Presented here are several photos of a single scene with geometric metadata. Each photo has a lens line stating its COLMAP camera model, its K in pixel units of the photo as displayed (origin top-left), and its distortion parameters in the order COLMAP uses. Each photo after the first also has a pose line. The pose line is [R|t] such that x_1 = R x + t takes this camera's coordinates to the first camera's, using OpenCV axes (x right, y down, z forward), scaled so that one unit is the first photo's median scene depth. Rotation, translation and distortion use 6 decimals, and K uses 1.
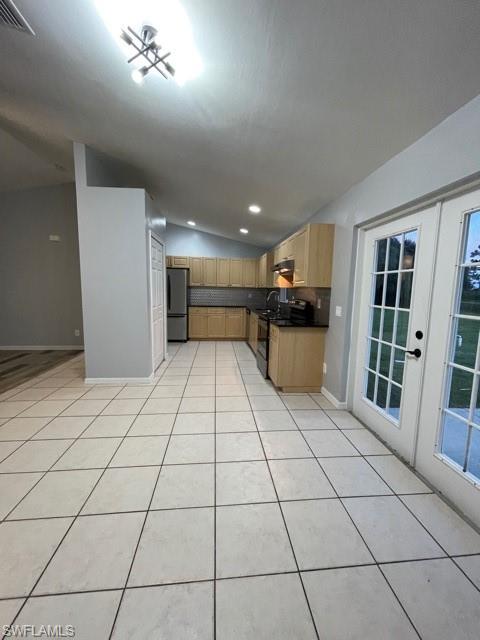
lens RADIAL K [[257.6, 0, 243.1], [0, 257.6, 318.6], [0, 0, 1]] dist [-0.004232, 0.001306]
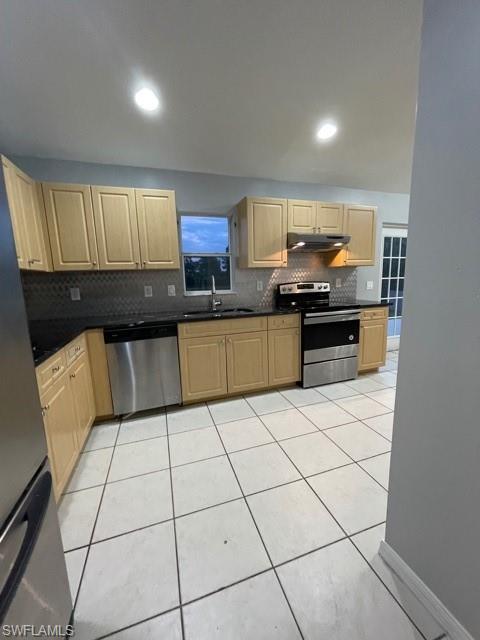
lens RADIAL K [[257.6, 0, 241.7], [0, 257.6, 319.7], [0, 0, 1]] dist [-0.004232, 0.001306]
pose [[-0.204419, -0.166040, 0.964699, -0.497573], [0.140784, 0.970277, 0.196832, -0.138049], [-0.968707, 0.176050, -0.174968, 1.251658]]
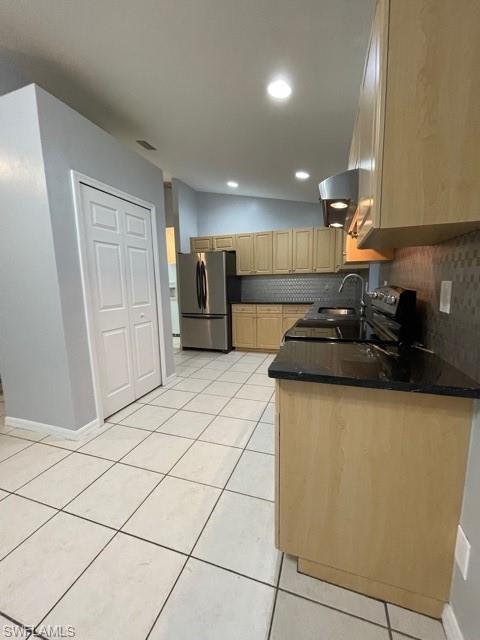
lens RADIAL K [[257.6, 0, 240.6], [0, 257.6, 318.9], [0, 0, 1]] dist [-0.004232, 0.001306]
pose [[0.905463, 0.016684, -0.424096, 0.206977], [-0.007324, 0.999692, 0.023692, -0.037916], [0.424361, -0.018346, 0.905307, 0.633731]]
